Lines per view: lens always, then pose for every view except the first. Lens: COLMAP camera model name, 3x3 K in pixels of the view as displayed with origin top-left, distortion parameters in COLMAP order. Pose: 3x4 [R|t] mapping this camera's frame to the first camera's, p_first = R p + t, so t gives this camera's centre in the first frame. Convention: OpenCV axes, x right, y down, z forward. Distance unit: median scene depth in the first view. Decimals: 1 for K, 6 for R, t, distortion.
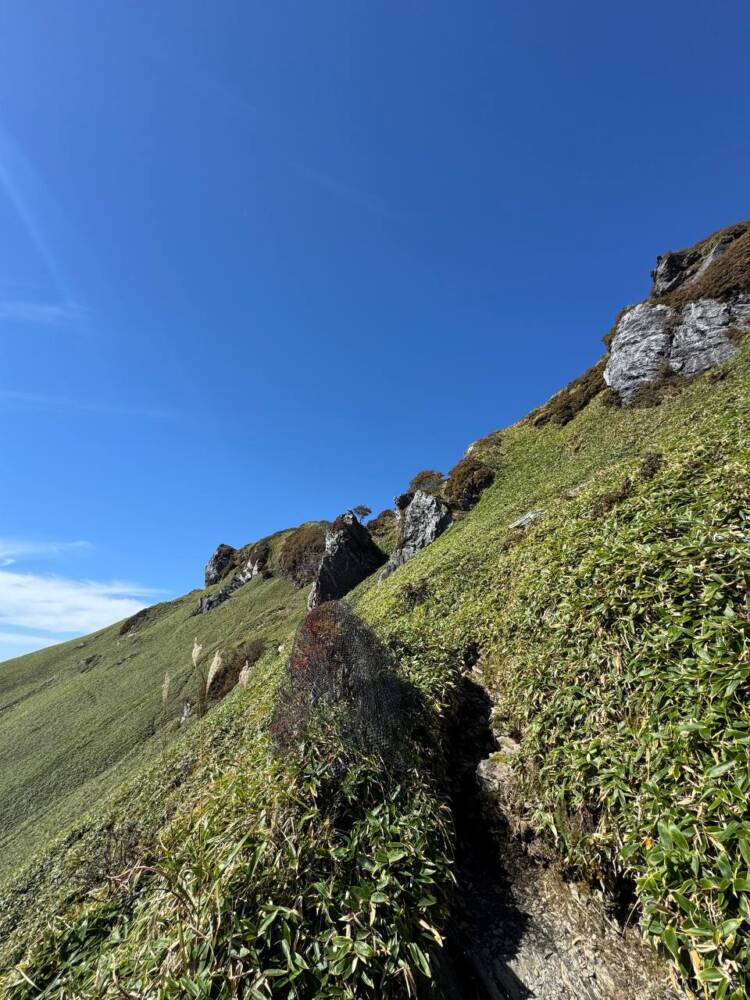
lens RADIAL K [[396.2, 0, 374.2], [0, 396.2, 492.6], [0, 0, 1]] dist [0.001100, -0.000036]
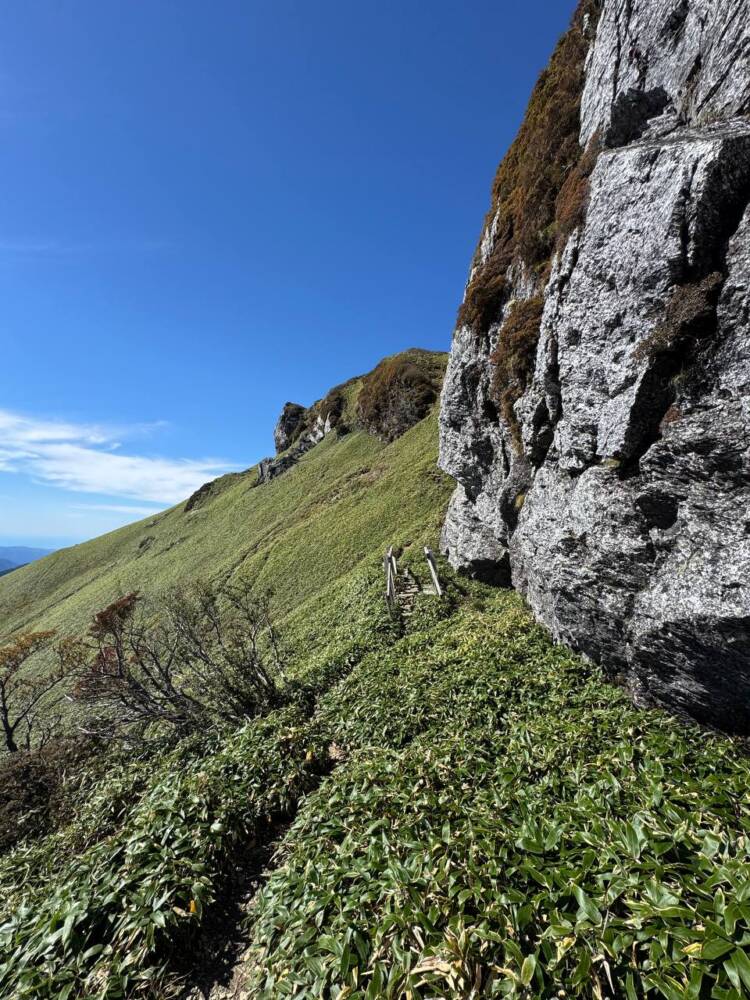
lens RADIAL K [[396.2, 0, 374.2], [0, 396.2, 492.6], [0, 0, 1]] dist [0.001100, -0.000036]
pose [[0.977164, -0.035055, -0.209576, -0.059137], [0.100348, 0.945514, 0.309730, 0.088974], [0.187299, -0.323688, 0.927440, 0.274120]]
